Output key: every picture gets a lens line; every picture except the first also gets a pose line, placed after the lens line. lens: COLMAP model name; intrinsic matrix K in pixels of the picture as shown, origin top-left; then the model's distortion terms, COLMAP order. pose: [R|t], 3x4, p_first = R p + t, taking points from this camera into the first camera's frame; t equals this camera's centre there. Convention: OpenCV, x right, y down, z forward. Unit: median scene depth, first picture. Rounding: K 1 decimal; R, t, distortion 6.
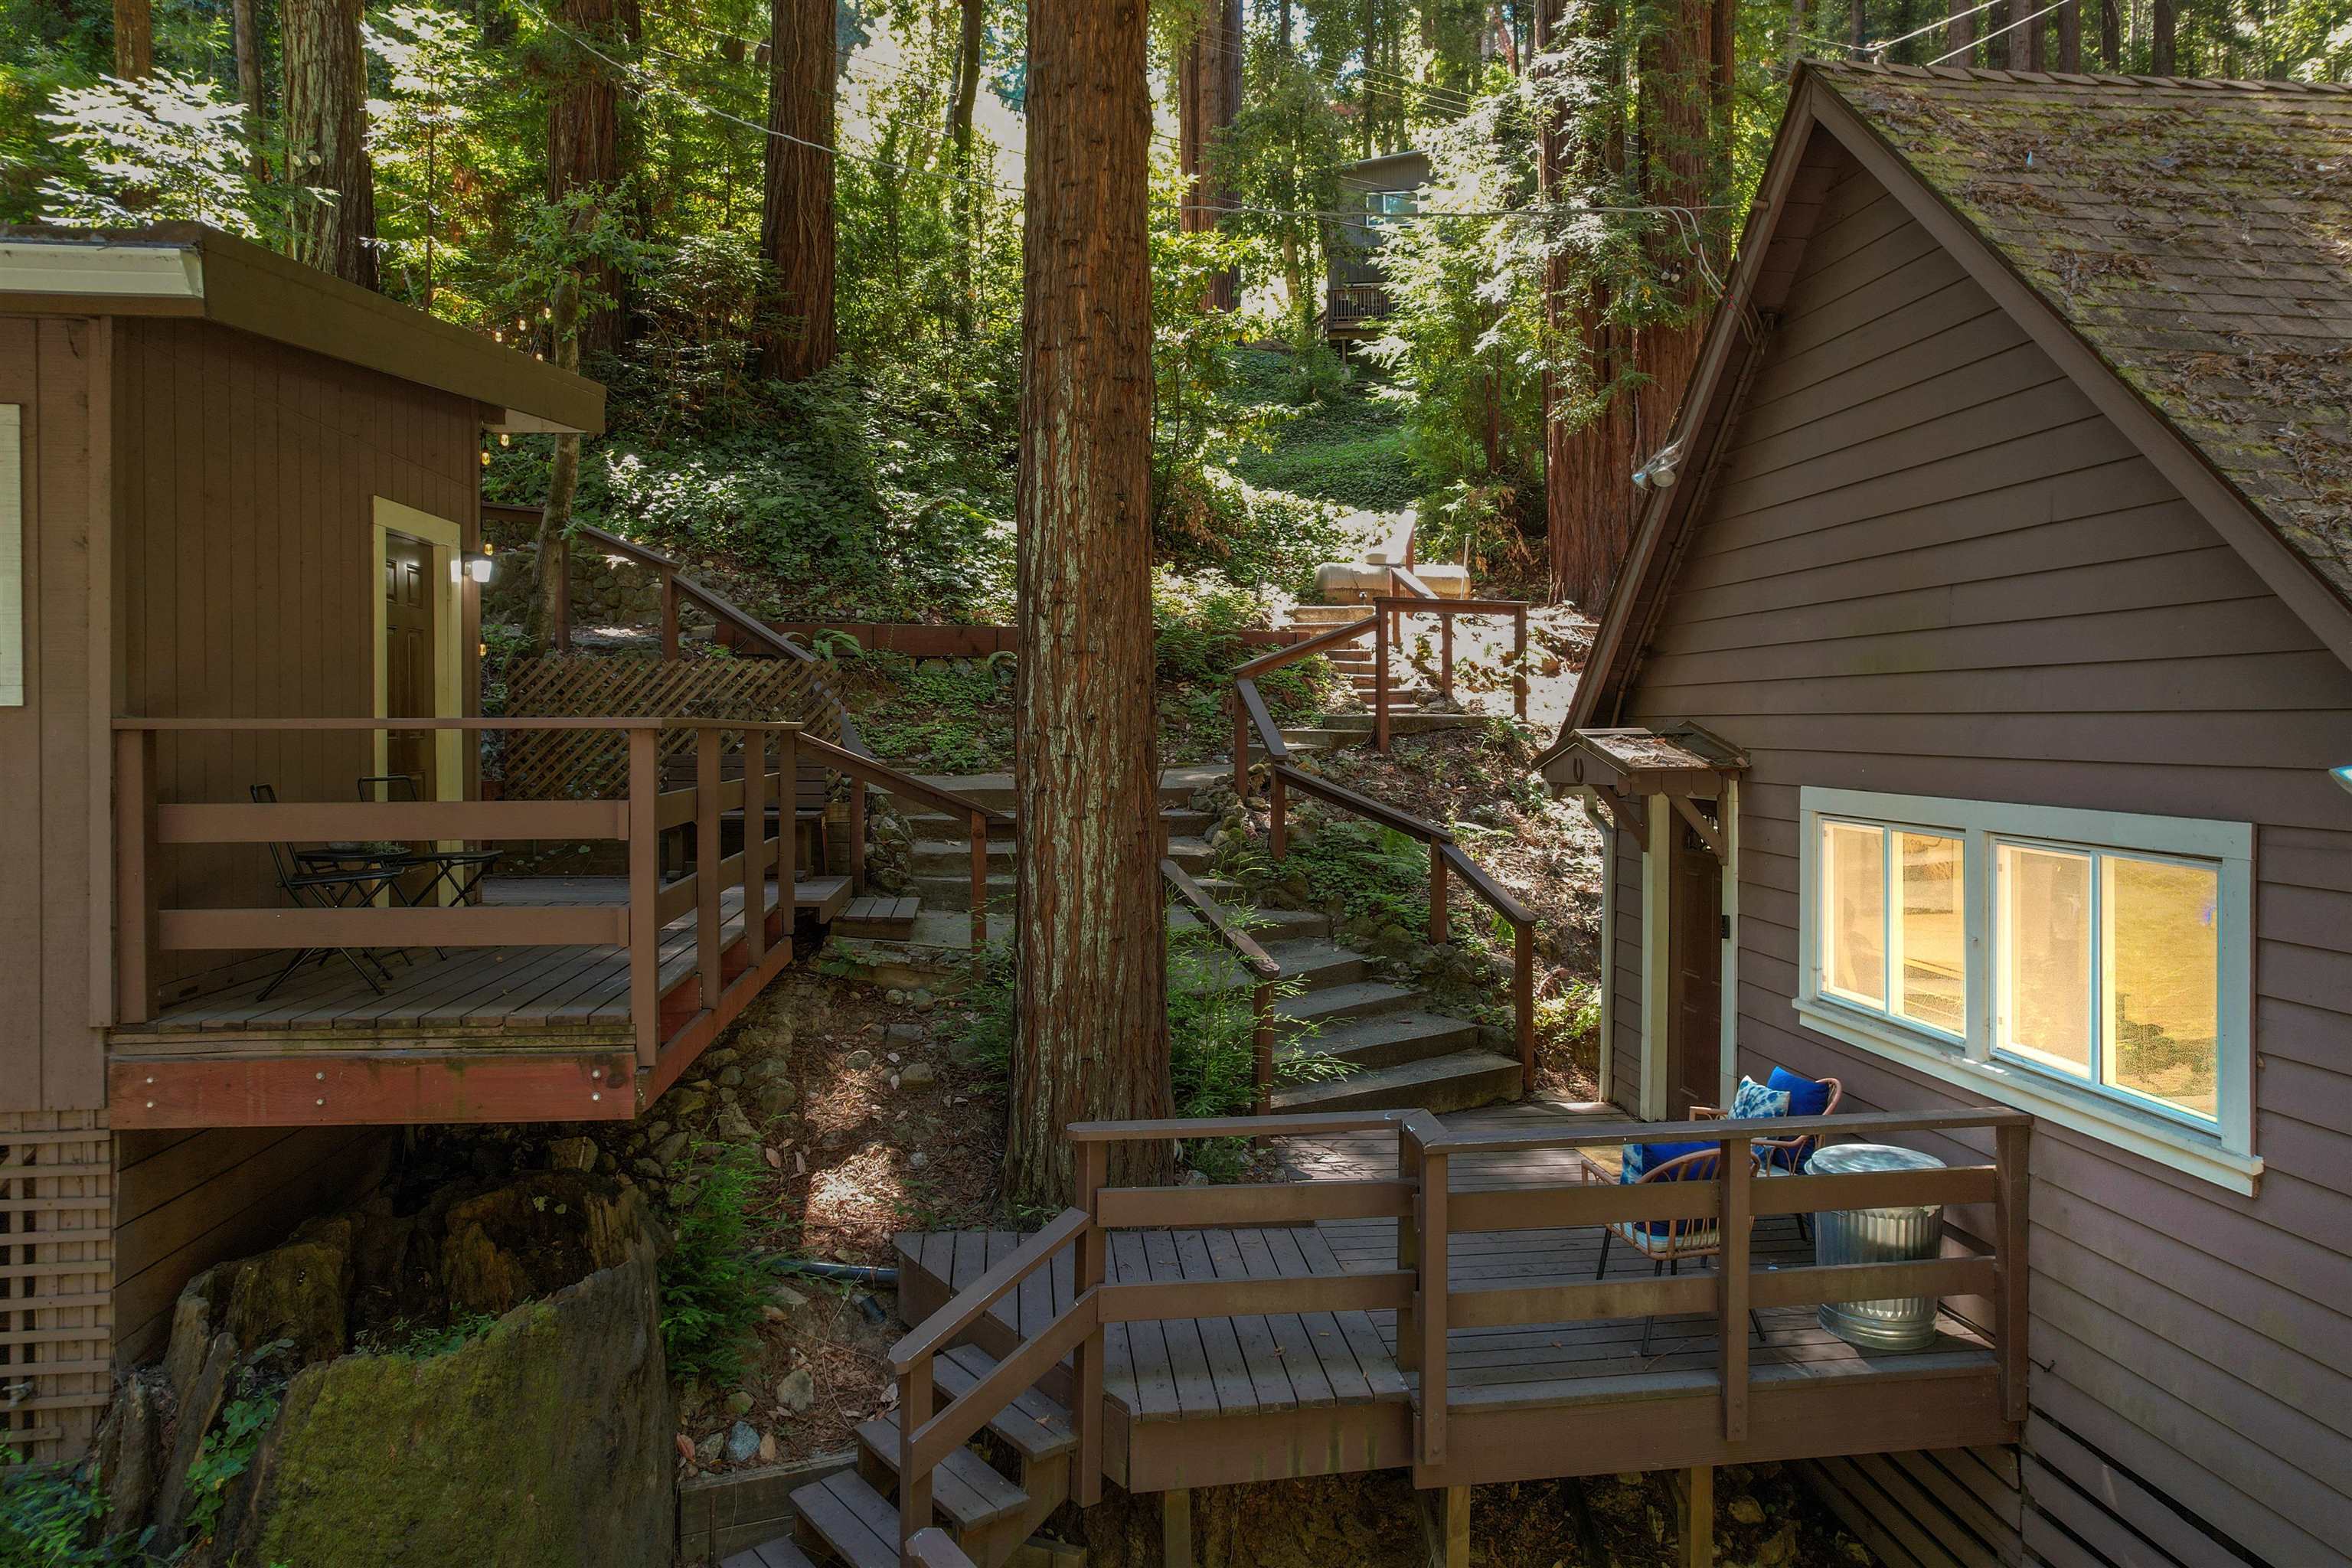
lens RADIAL K [[1538.3, 0, 1233.9], [0, 1538.3, 727.6], [0, 0, 1]] dist [-0.063928, 0.048455]
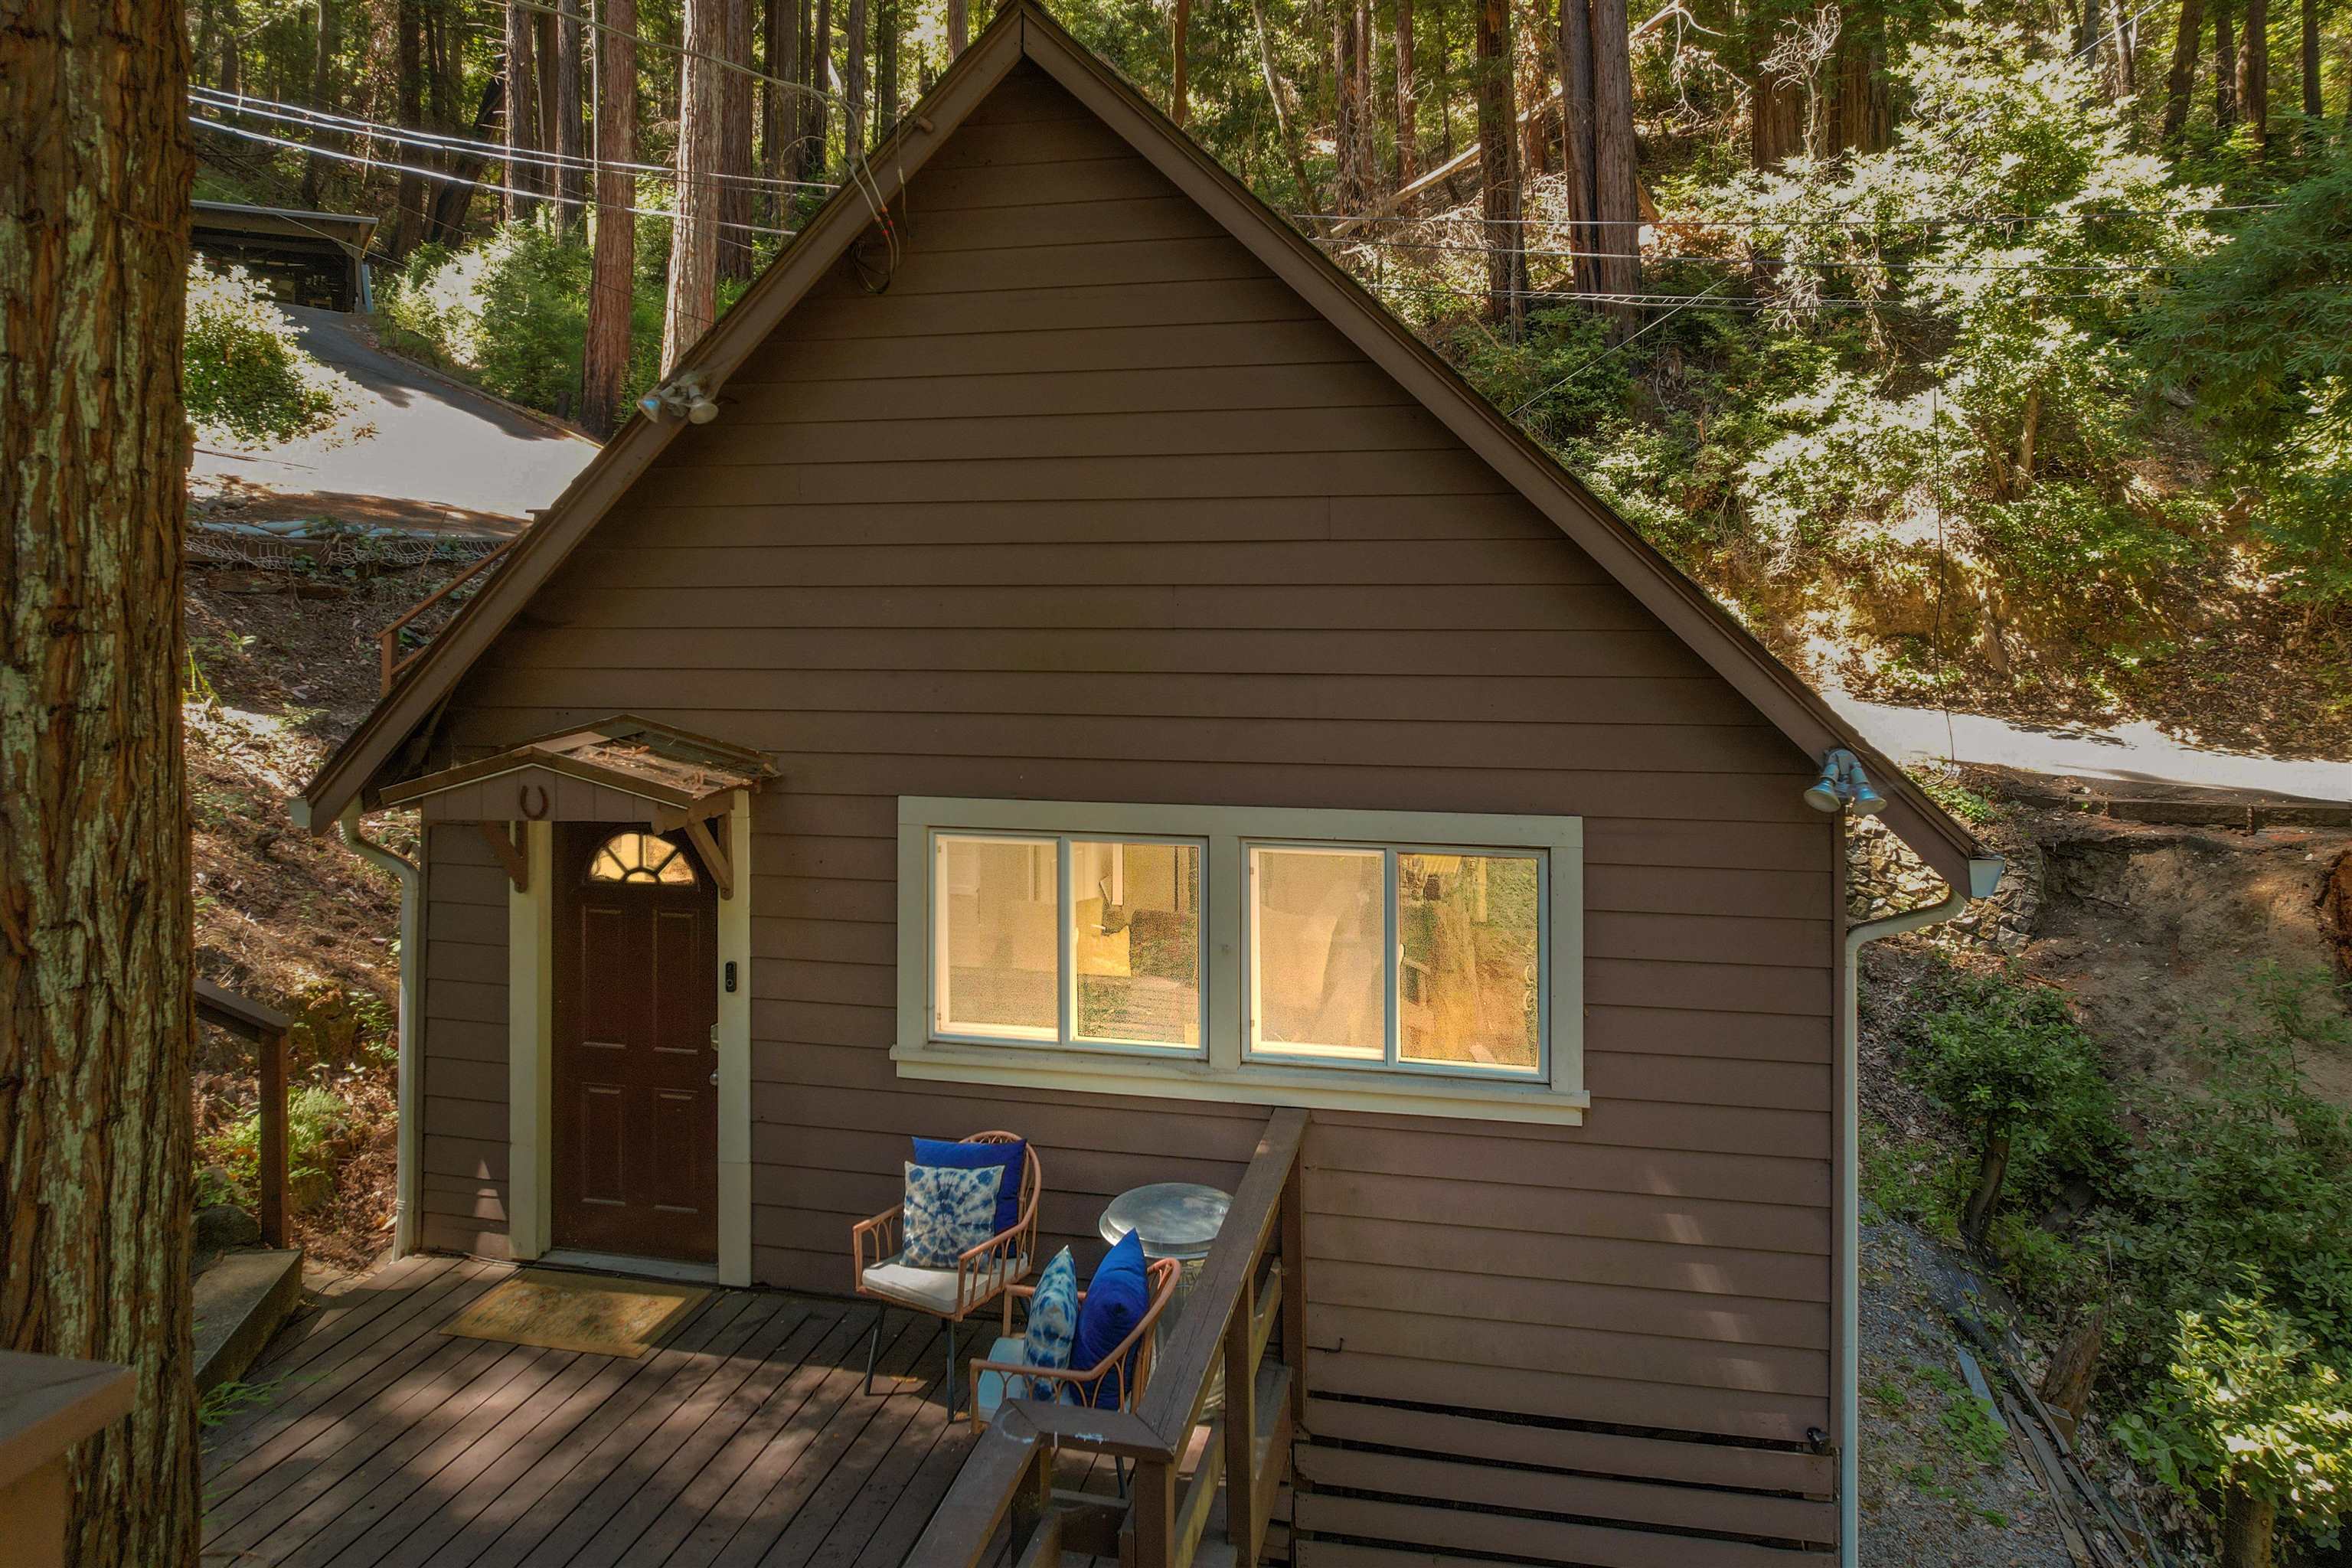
lens RADIAL K [[1538.3, 0, 1163.7], [0, 1538.3, 495.8], [0, 0, 1]] dist [-0.063928, 0.048455]
pose [[0.374843, 0.031098, 0.926566, -0.391080], [0.014053, 0.999132, -0.039219, -0.098664], [-0.926982, 0.027722, 0.374081, 0.556280]]
